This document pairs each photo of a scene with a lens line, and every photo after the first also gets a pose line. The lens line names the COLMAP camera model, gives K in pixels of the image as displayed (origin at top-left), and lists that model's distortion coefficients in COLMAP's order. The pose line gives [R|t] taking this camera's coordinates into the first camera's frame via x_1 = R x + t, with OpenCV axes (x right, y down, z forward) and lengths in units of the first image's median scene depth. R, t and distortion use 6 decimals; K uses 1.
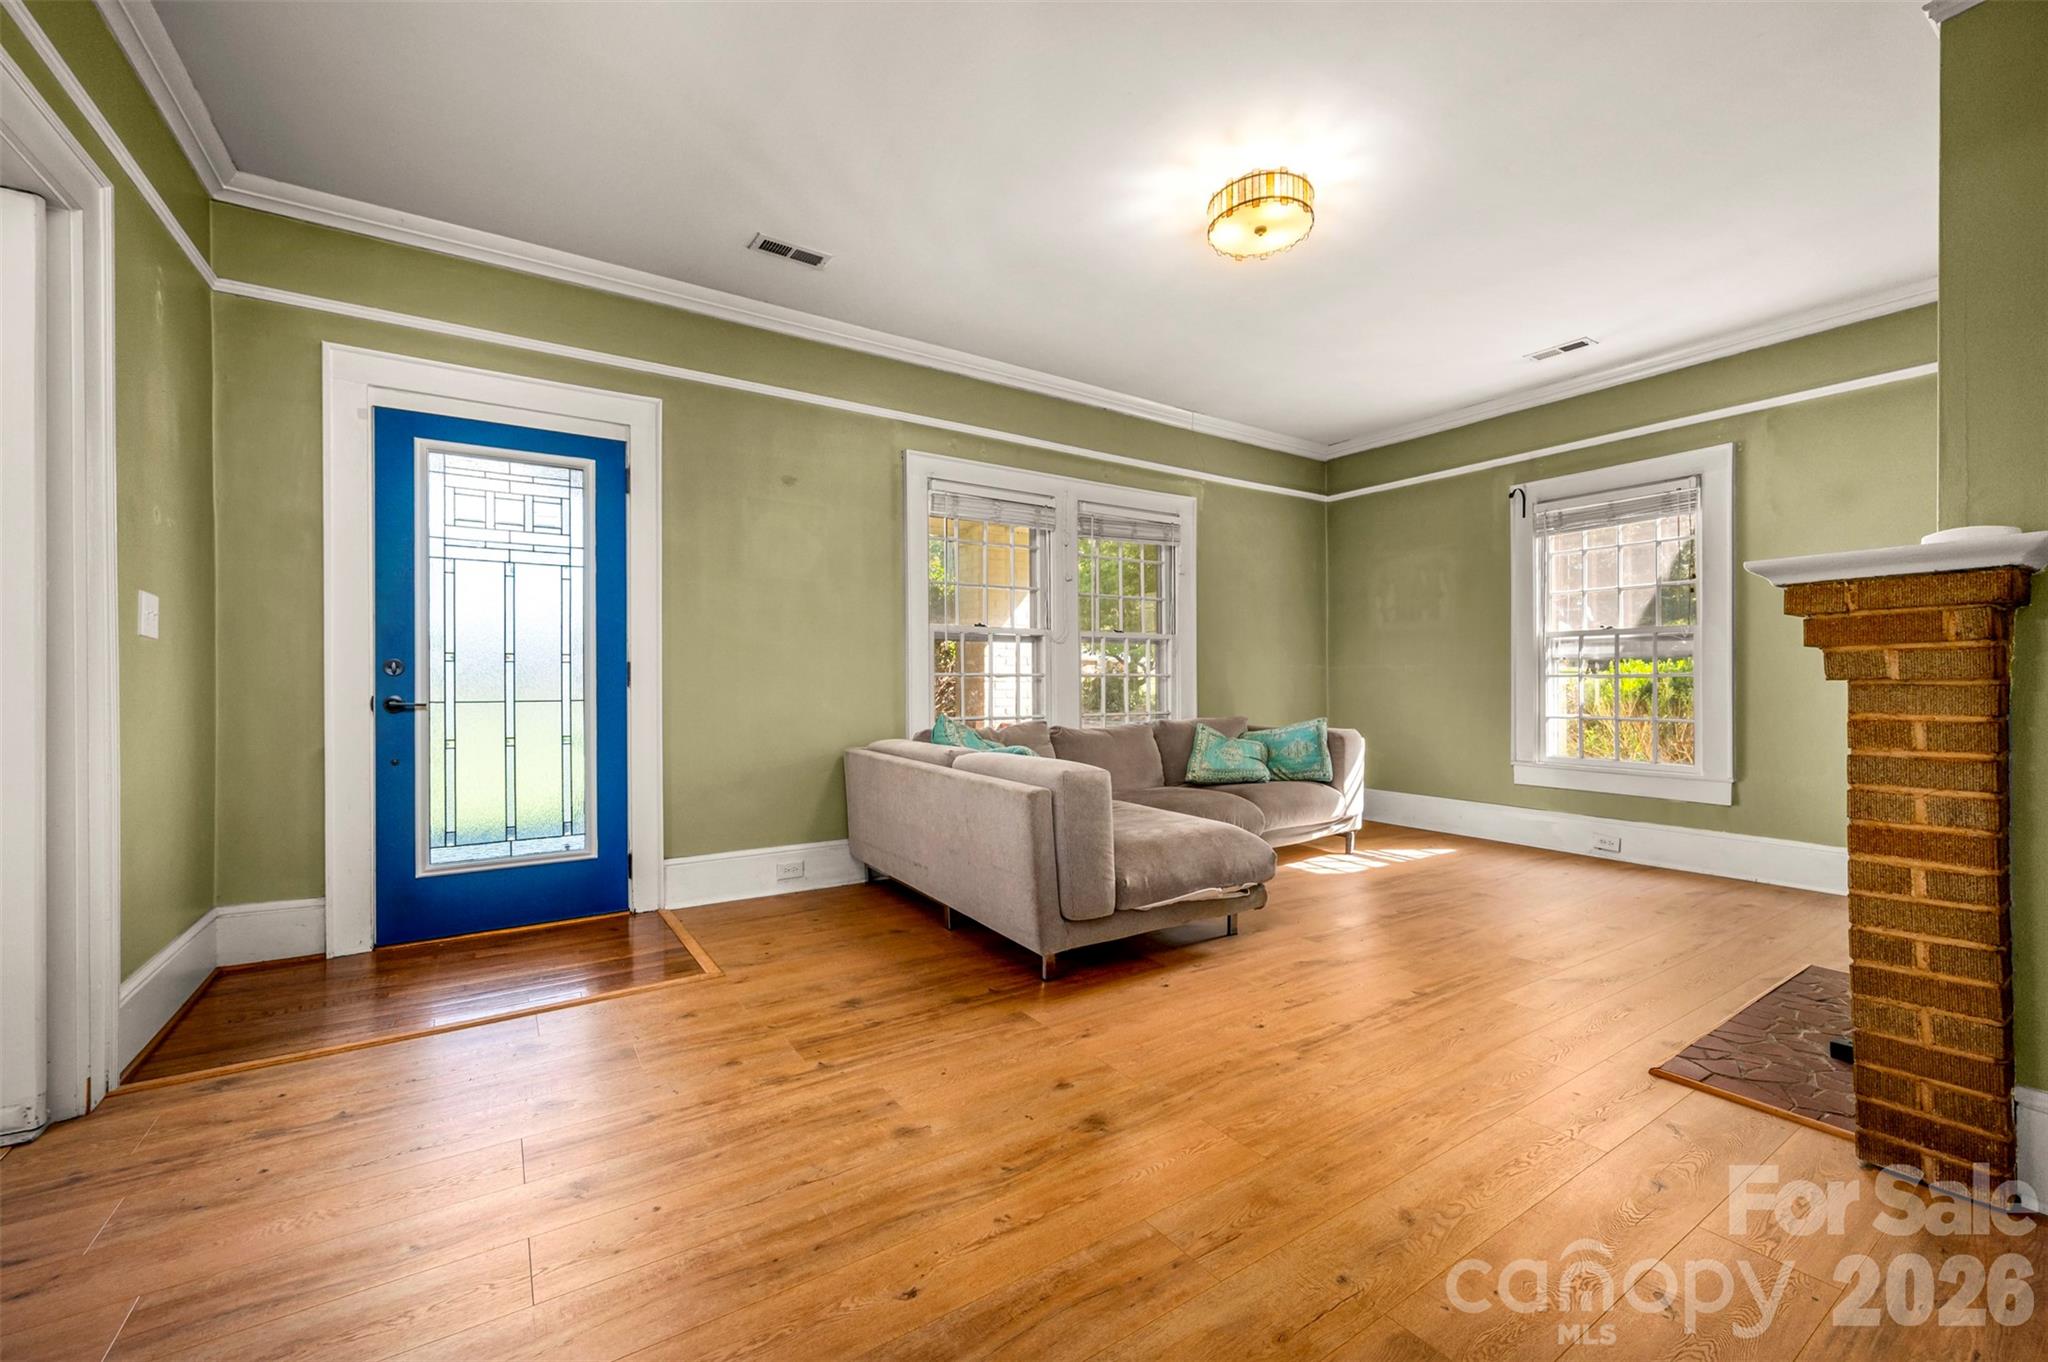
lens RADIAL K [[821.9, 0, 1024.0], [0, 821.9, 681.0], [0, 0, 1]] dist [-0.000317, -0.000072]
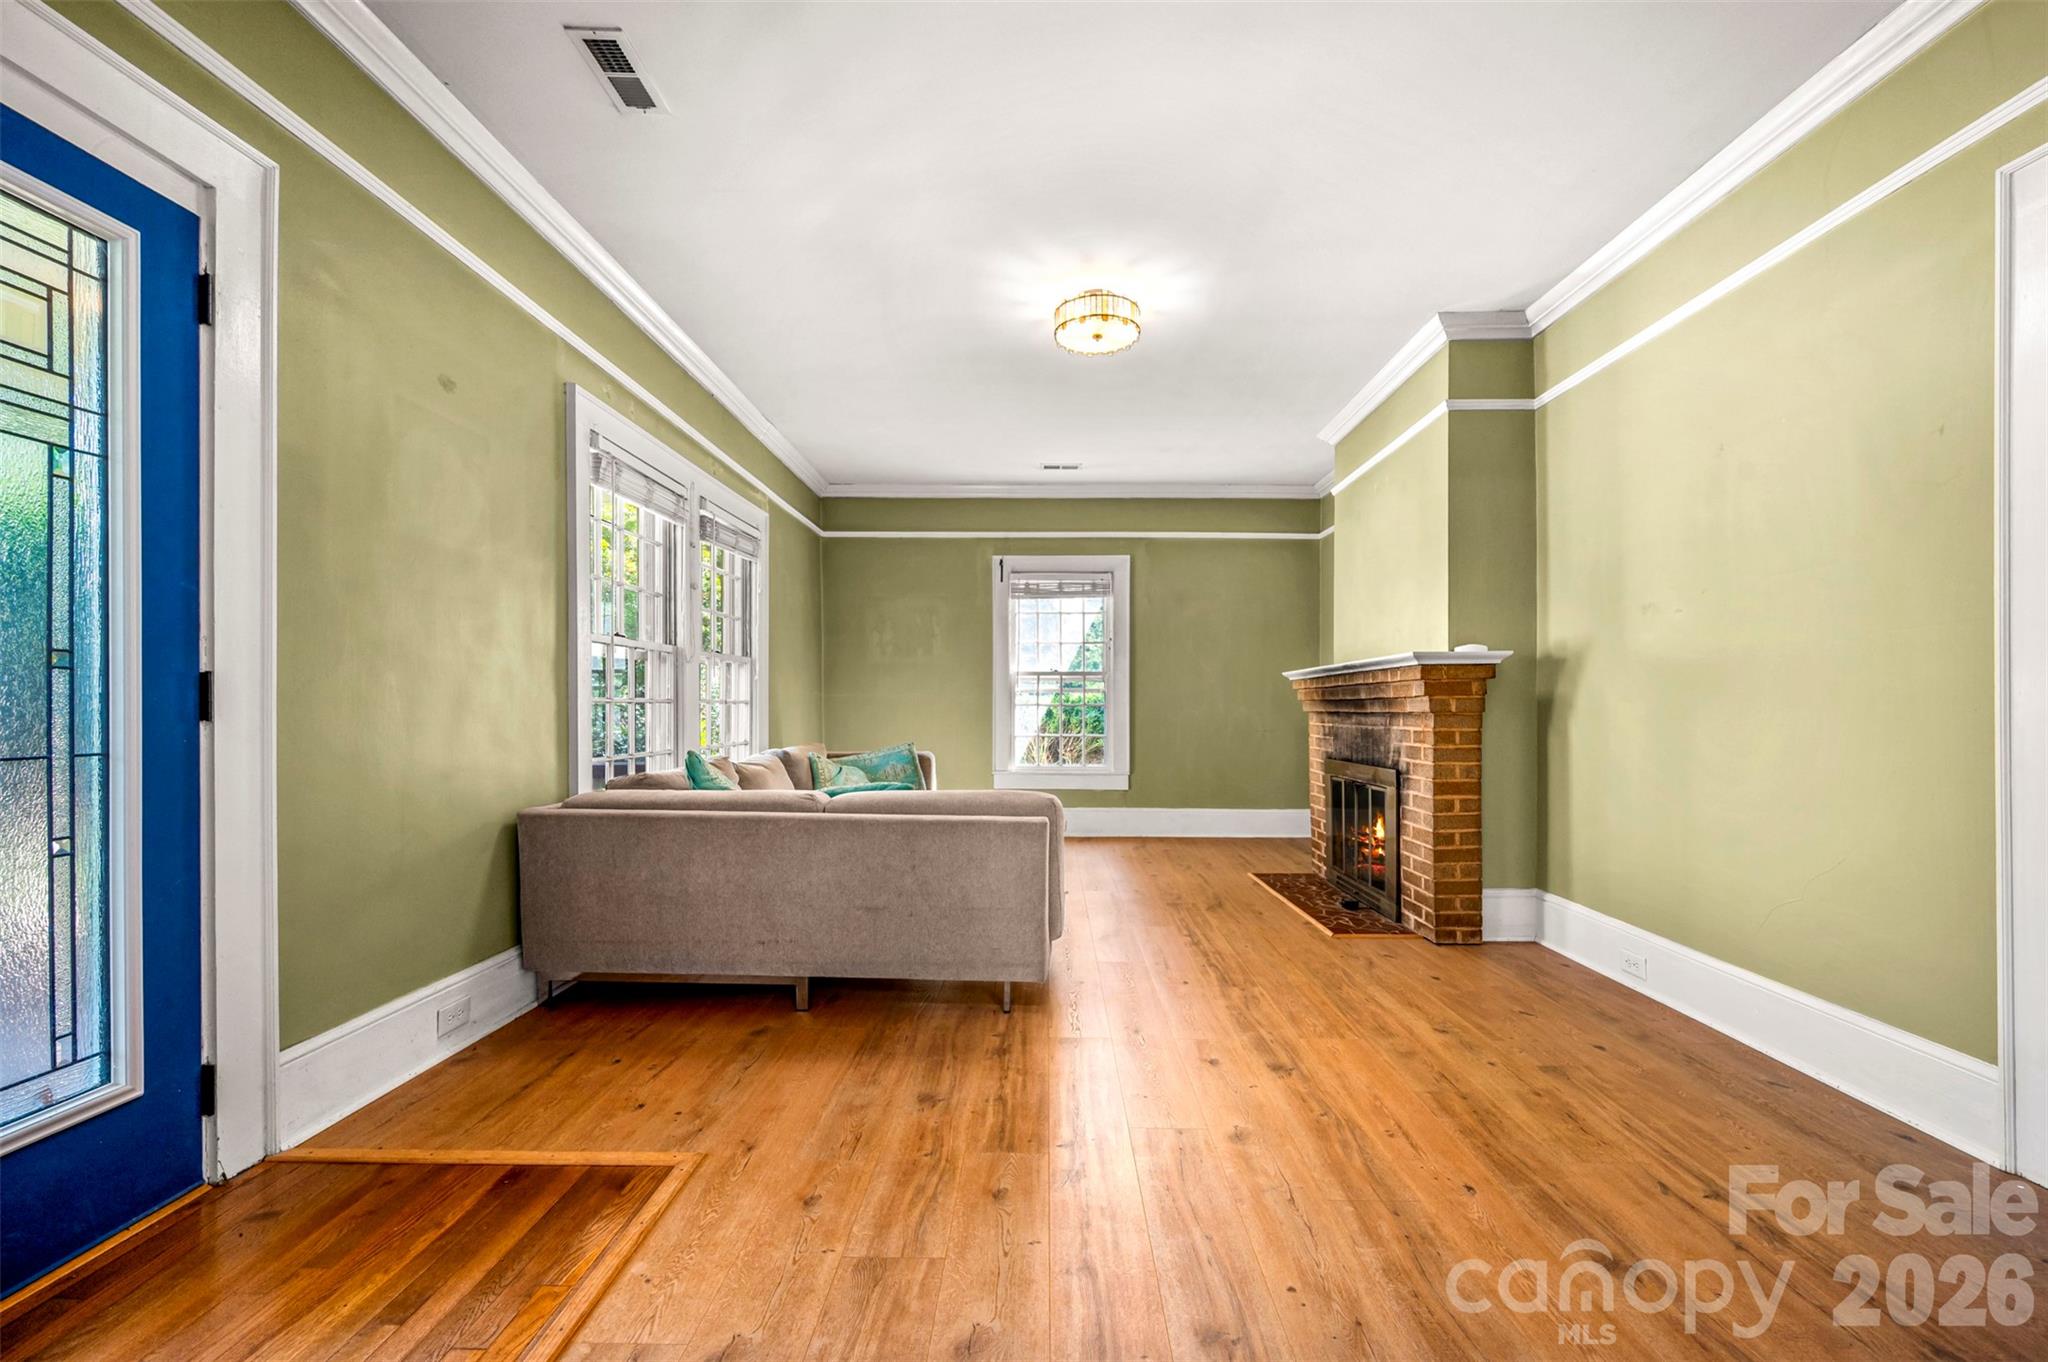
lens RADIAL K [[829.9, 0, 1030.8], [0, 829.9, 702.7], [0, 0, 1]] dist [-0.001557, -0.000028]
pose [[0.558836, 0.006560, 0.829252, -0.628764], [-0.005246, 0.999977, -0.004375, -0.005224], [-0.829262, -0.001905, 0.558857, 0.328133]]
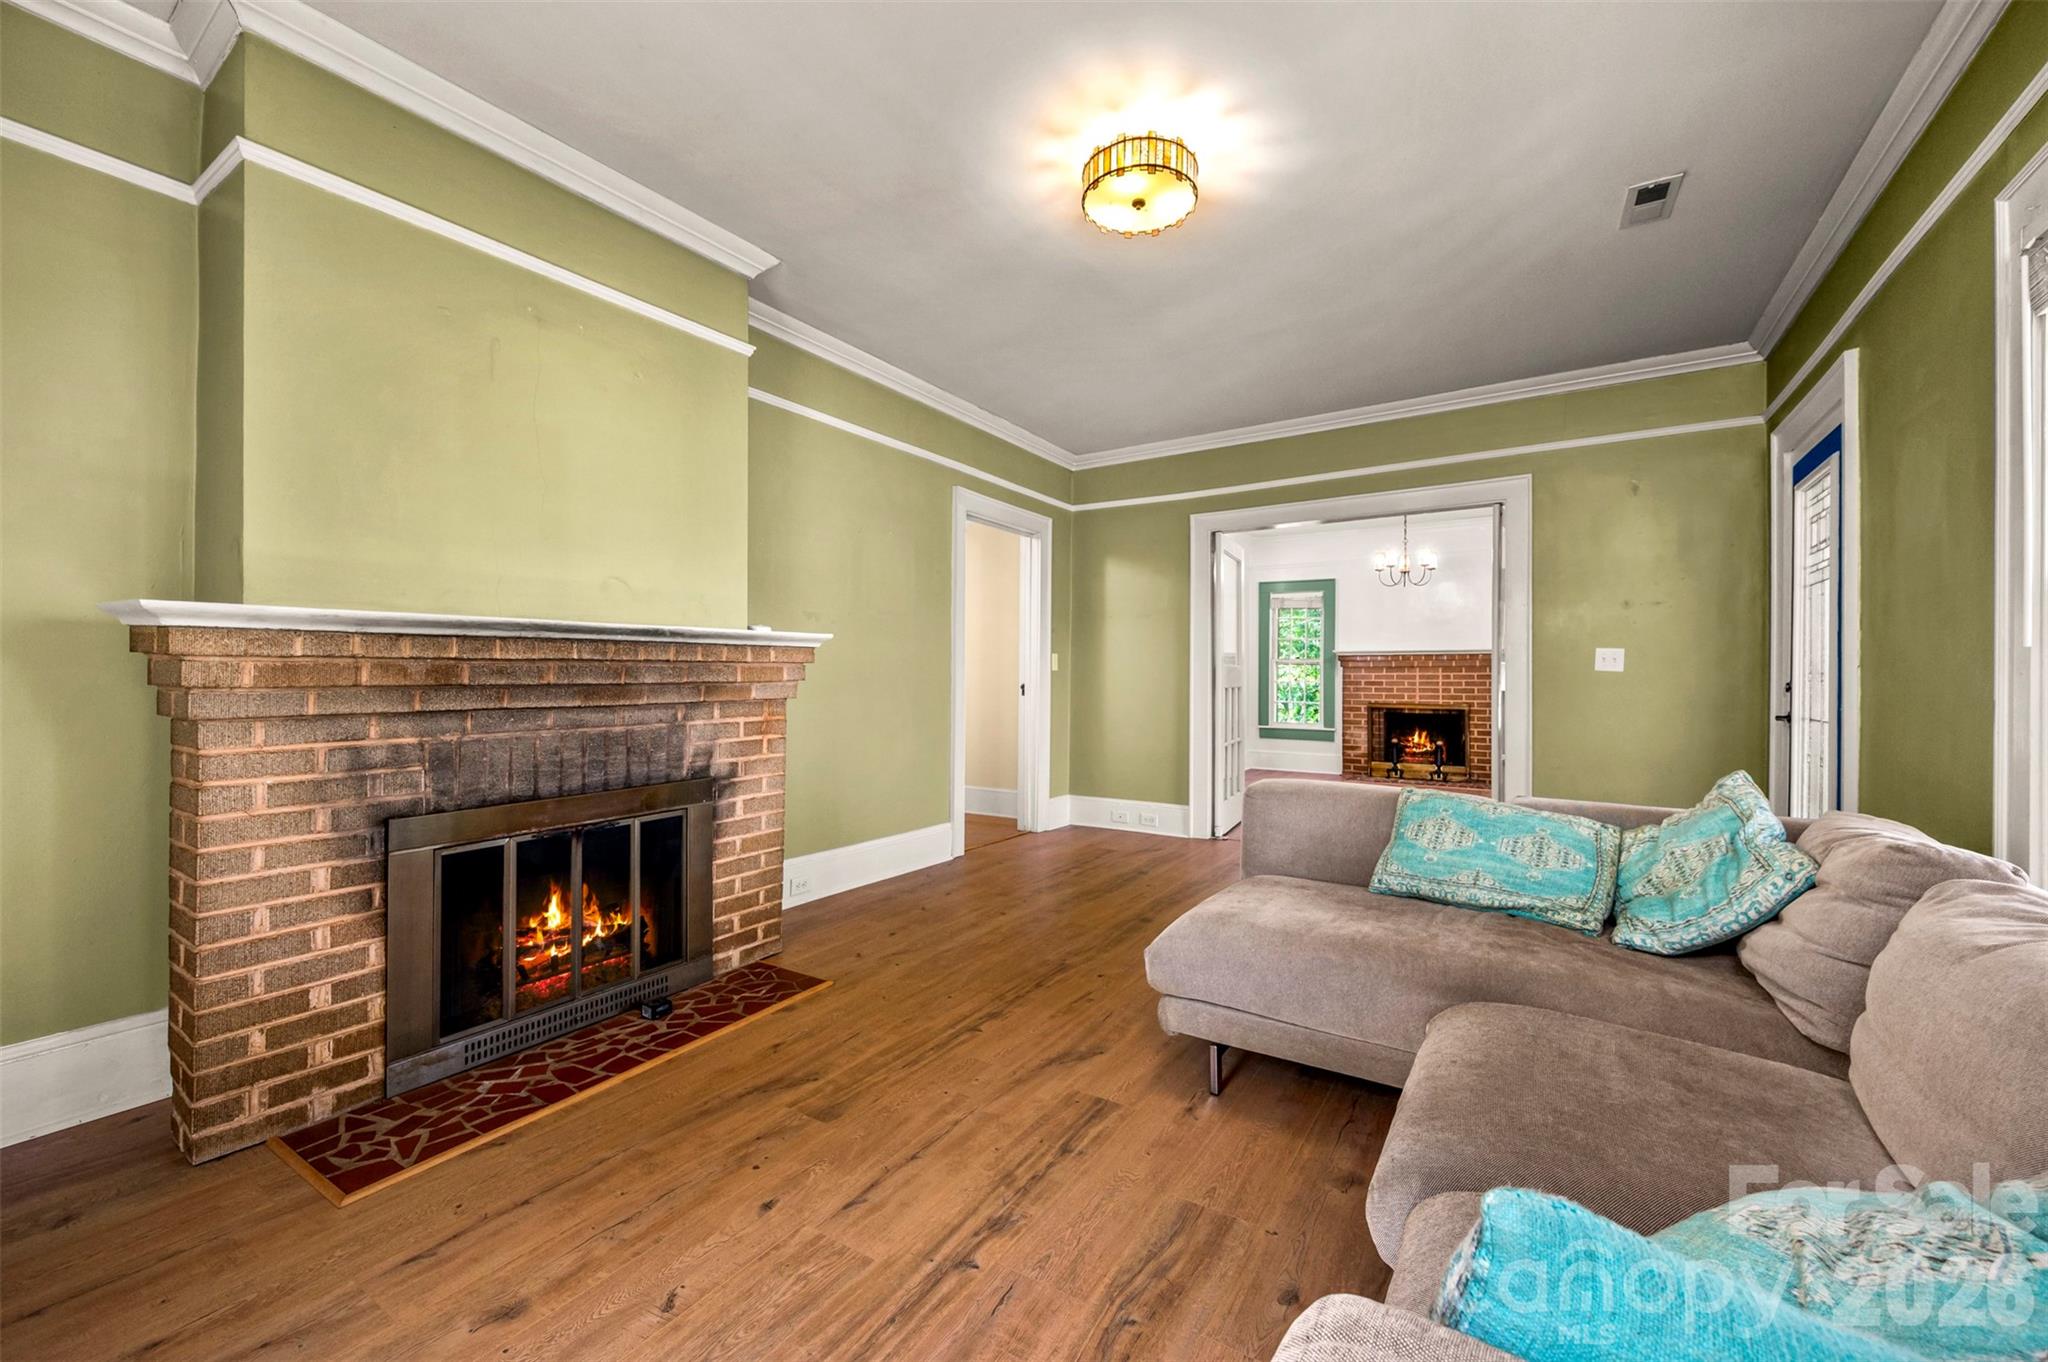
lens RADIAL K [[821.9, 0, 1024.0], [0, 821.9, 681.0], [0, 0, 1]] dist [-0.000317, -0.000072]
pose [[-0.910174, 0.010374, -0.414096, 0.619525], [0.007972, 0.999940, 0.007529, -0.023174], [0.414150, 0.003551, -0.910202, 1.423331]]
